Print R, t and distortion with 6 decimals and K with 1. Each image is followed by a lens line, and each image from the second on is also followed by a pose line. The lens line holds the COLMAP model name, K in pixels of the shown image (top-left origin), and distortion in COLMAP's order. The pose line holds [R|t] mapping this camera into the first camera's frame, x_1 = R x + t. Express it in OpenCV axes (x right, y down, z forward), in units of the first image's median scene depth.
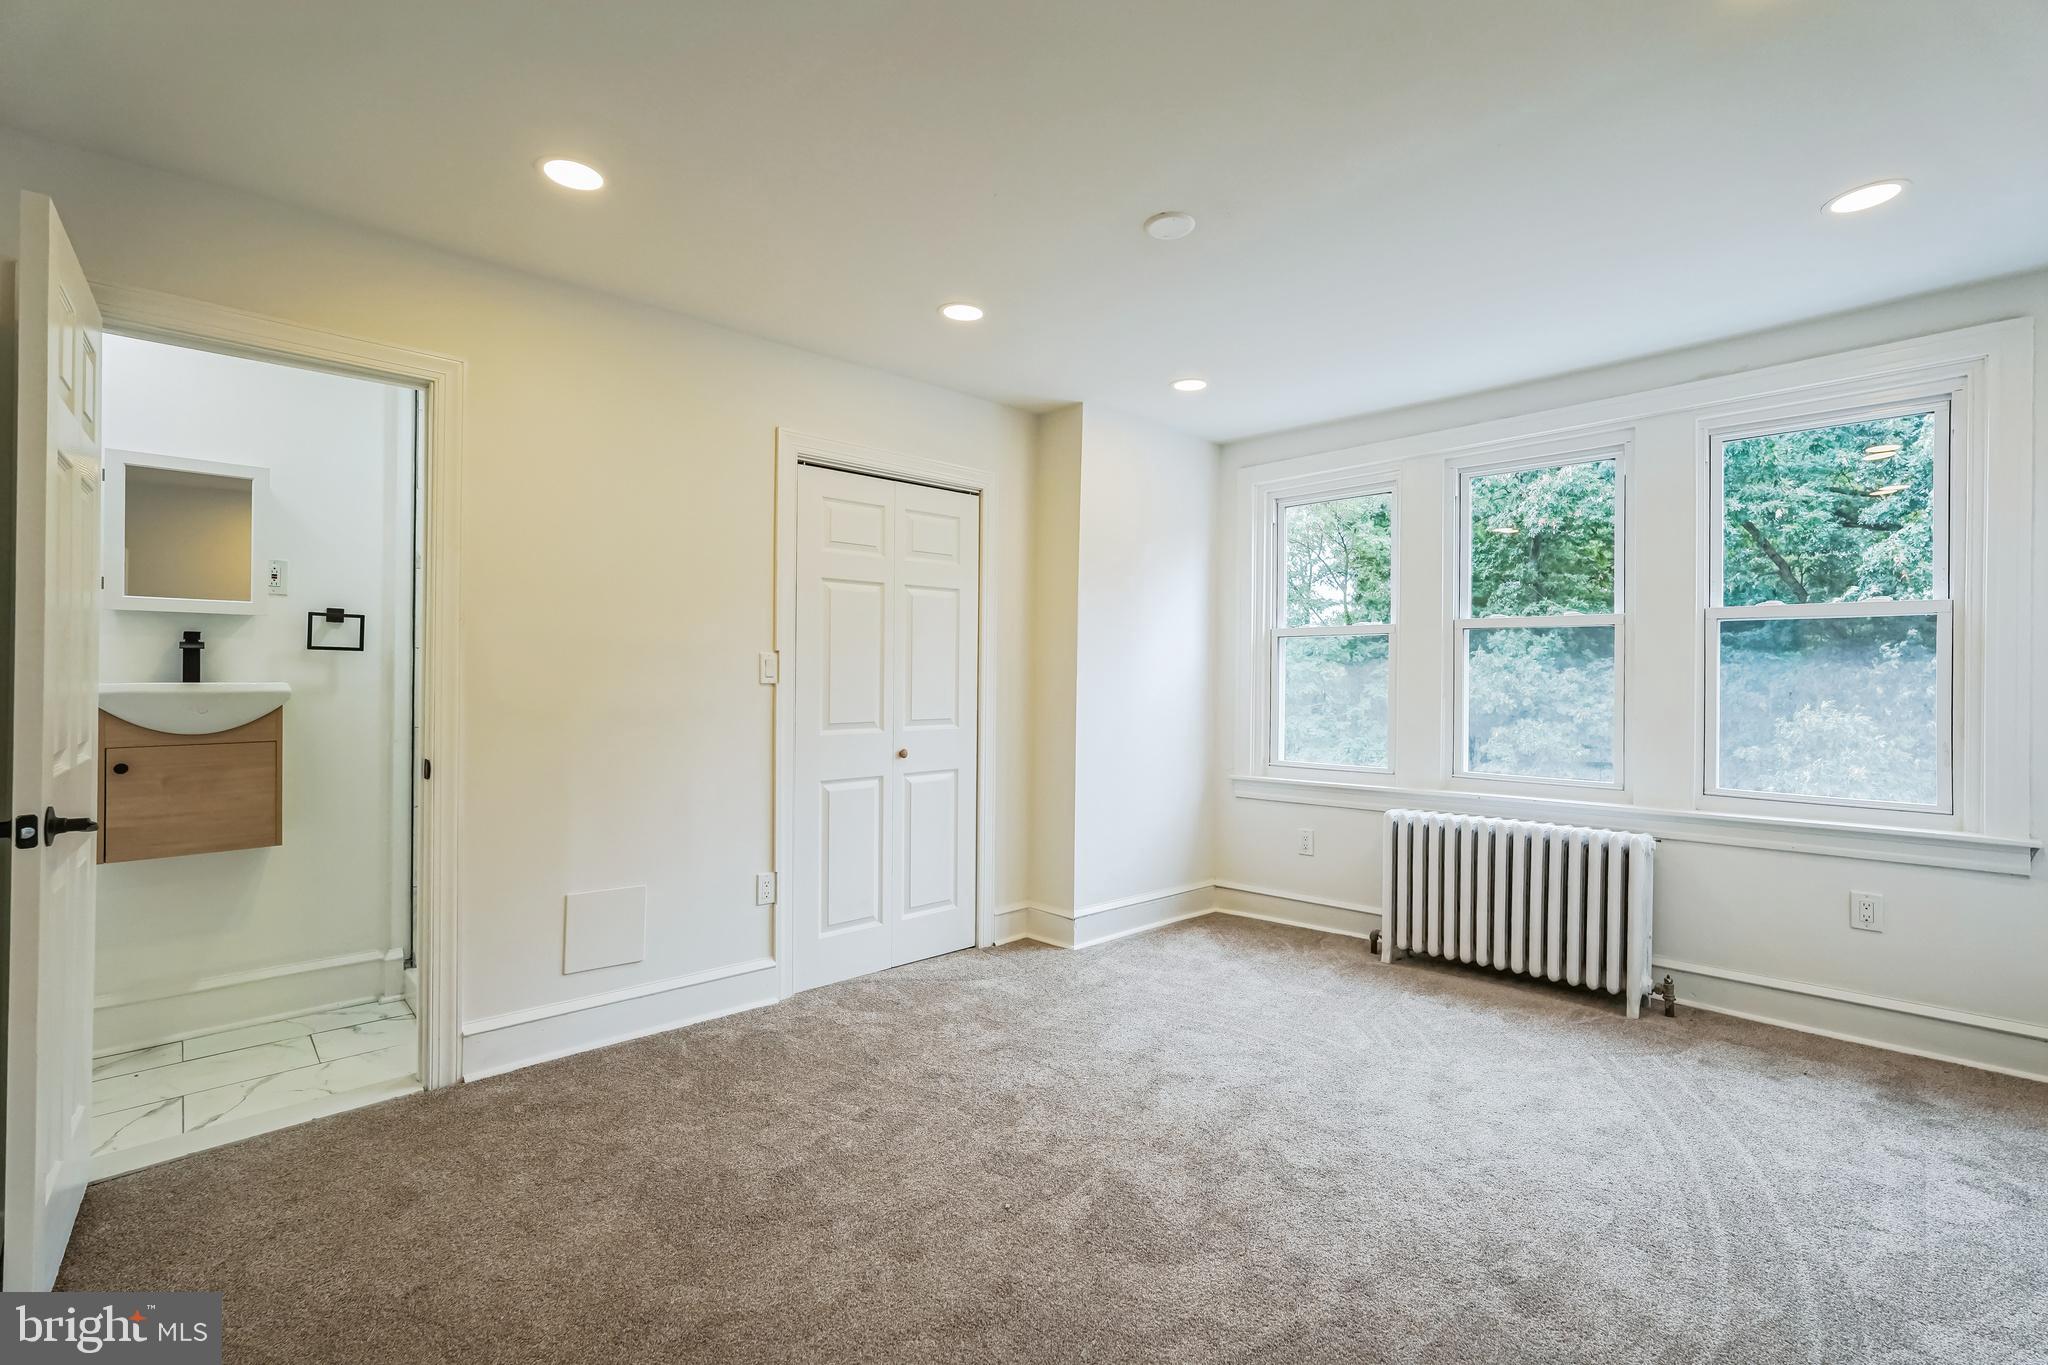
lens RADIAL K [[917.5, 0, 1024.0], [0, 917.5, 682.5], [0, 0, 1]] dist [-0.006341, 0.006790]
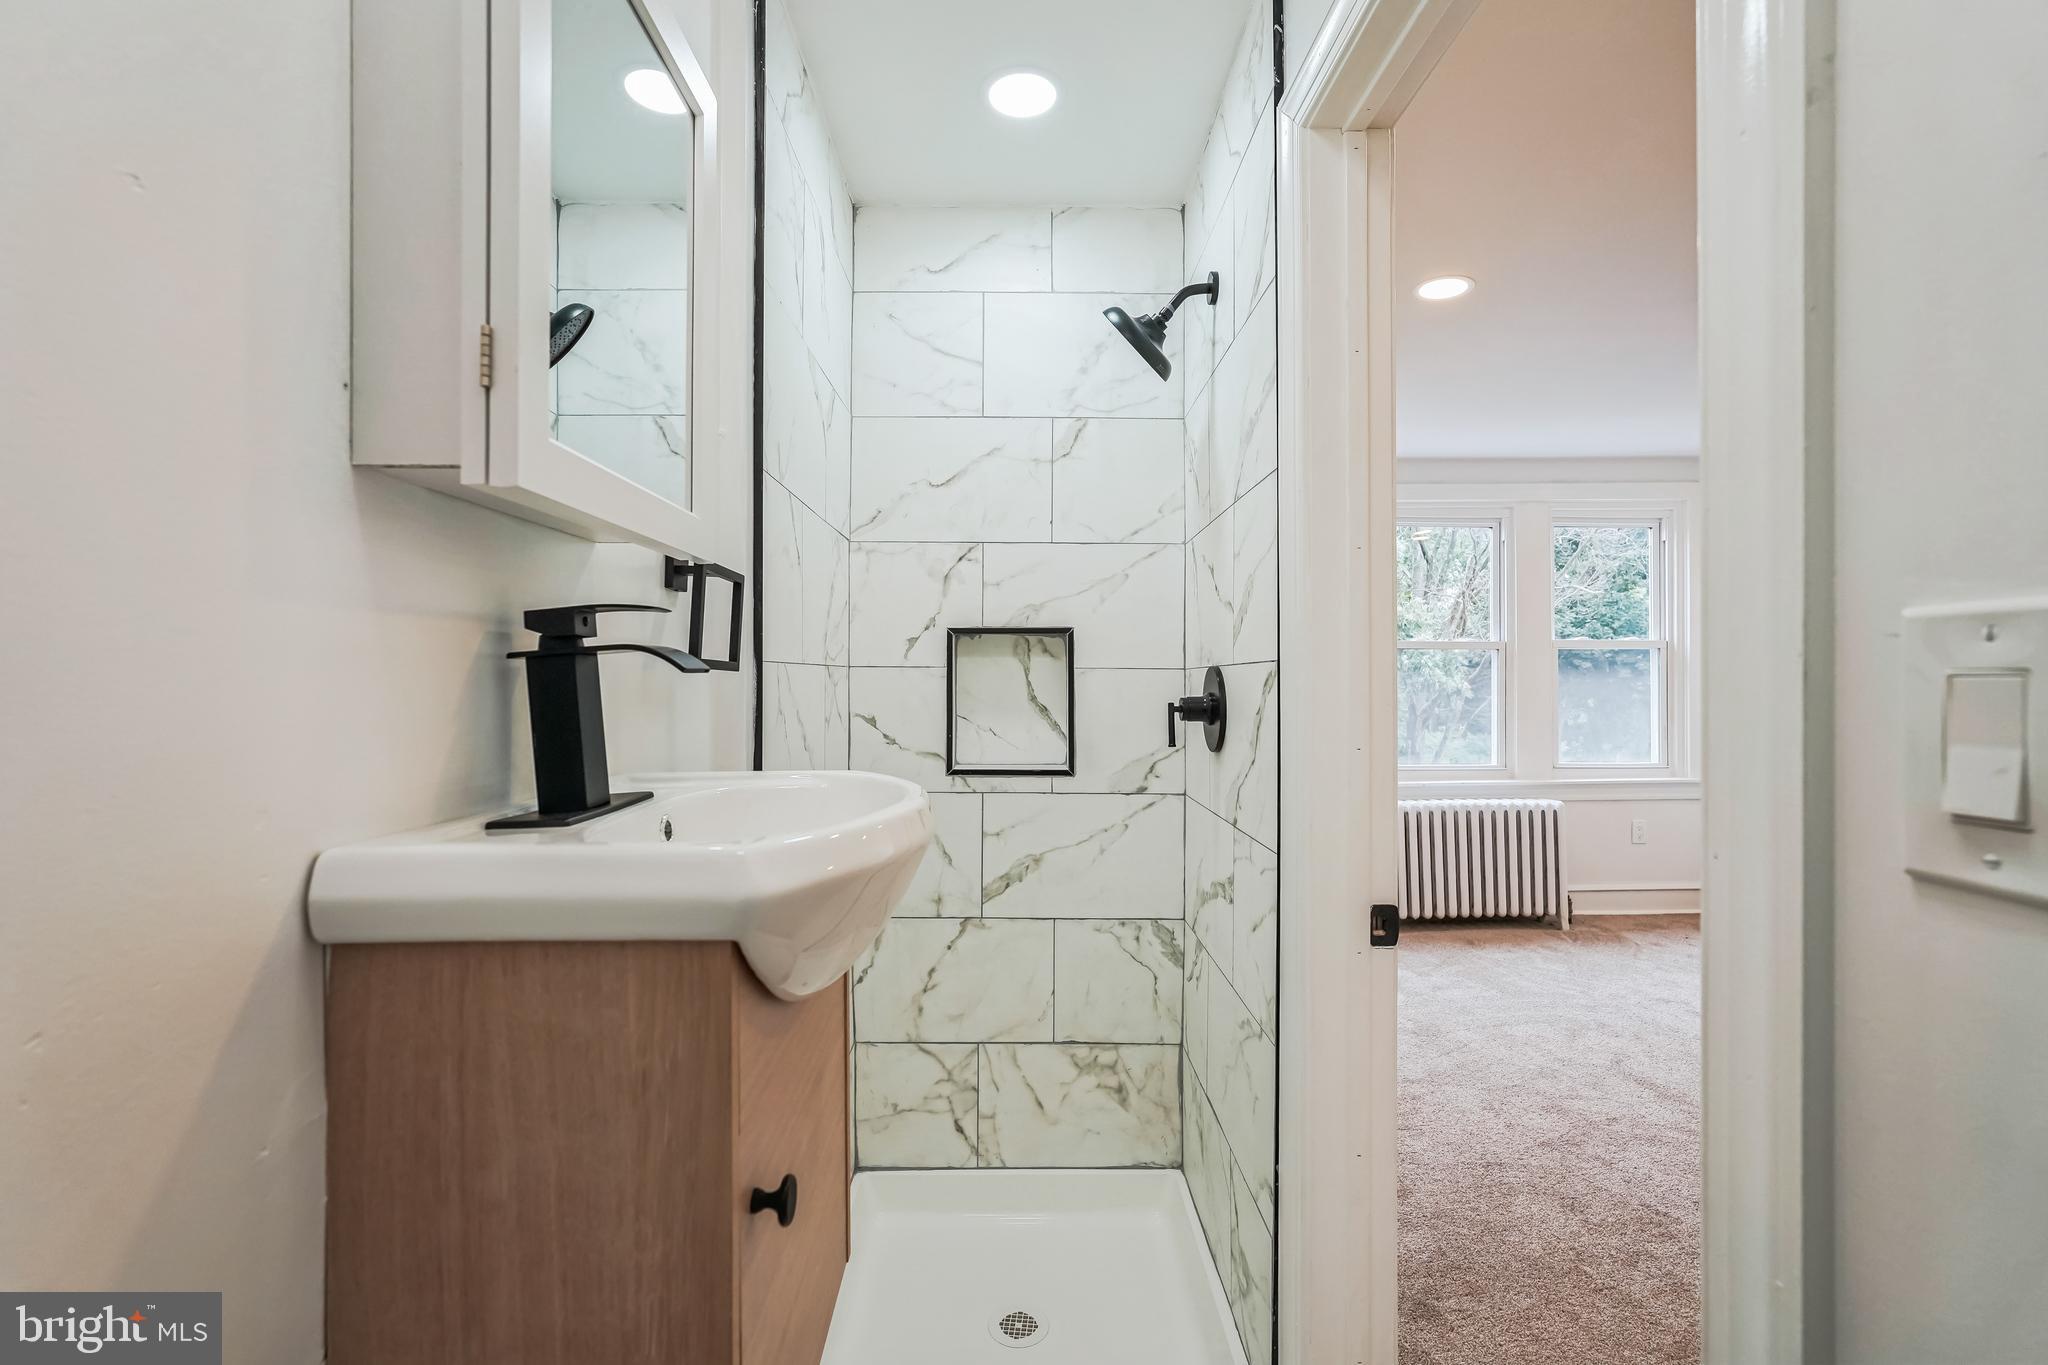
lens RADIAL K [[929.7, 0, 1024.0], [0, 929.7, 682.5], [0, 0, 1]] dist [-0.002749, 0.000017]
pose [[0.673366, -0.015367, 0.739150, -0.942796], [0.006085, 0.999865, 0.015244, -0.042729], [-0.739285, -0.005767, 0.673368, 0.646891]]
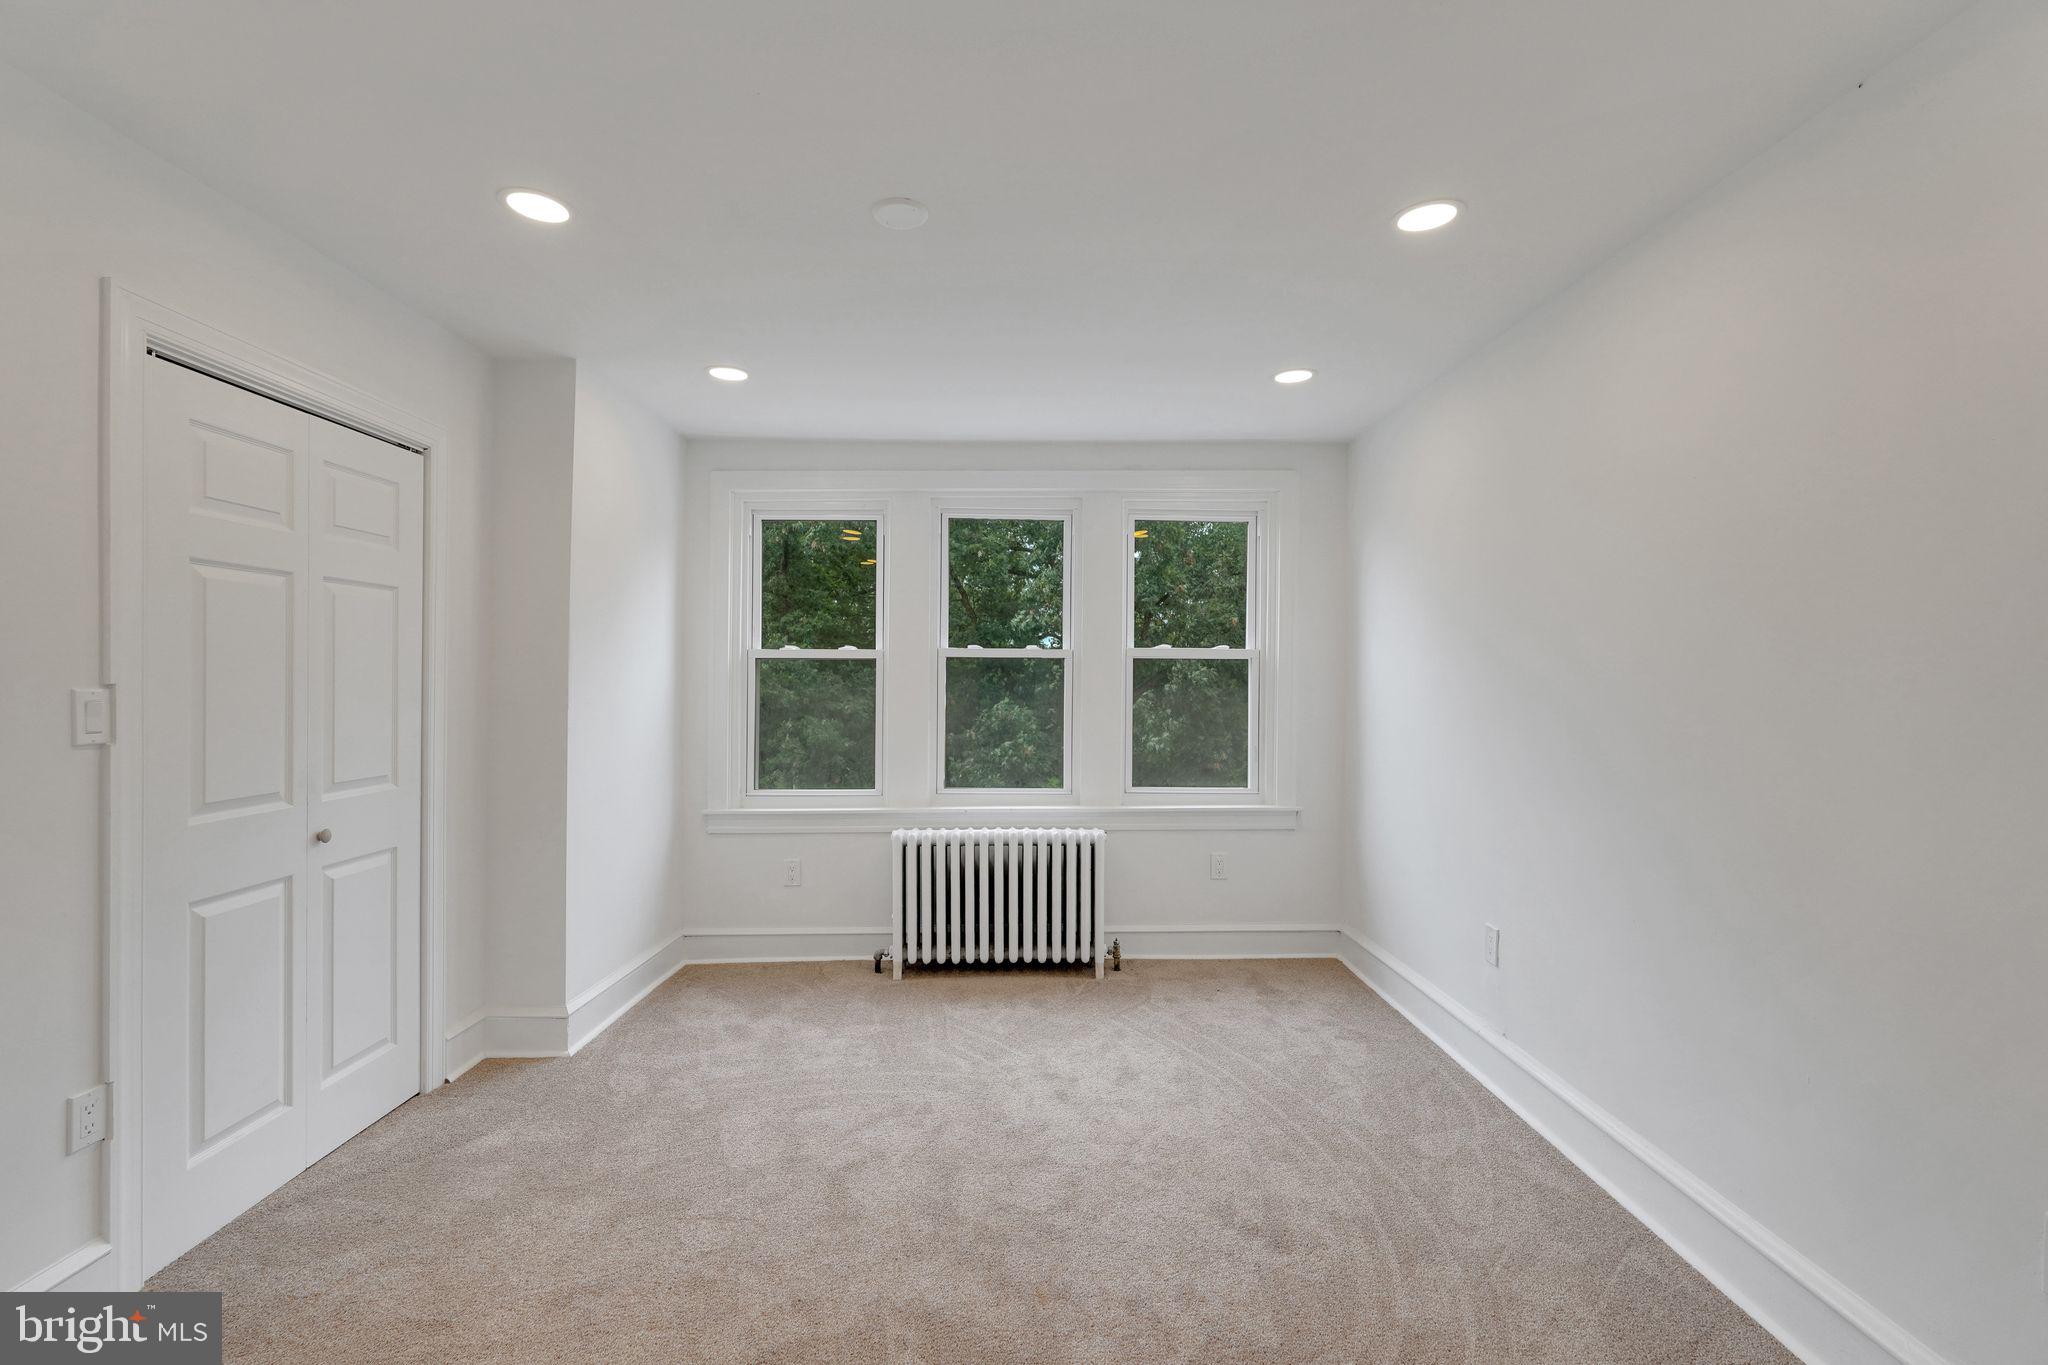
lens RADIAL K [[914.5, 0, 1027.5], [0, 914.5, 694.7], [0, 0, 1]] dist [-0.010151, 0.007429]
pose [[0.688343, -0.012110, 0.725284, -0.292400], [0.001495, 0.999882, 0.015276, -0.036639], [-0.725384, -0.009431, 0.688280, 0.221264]]
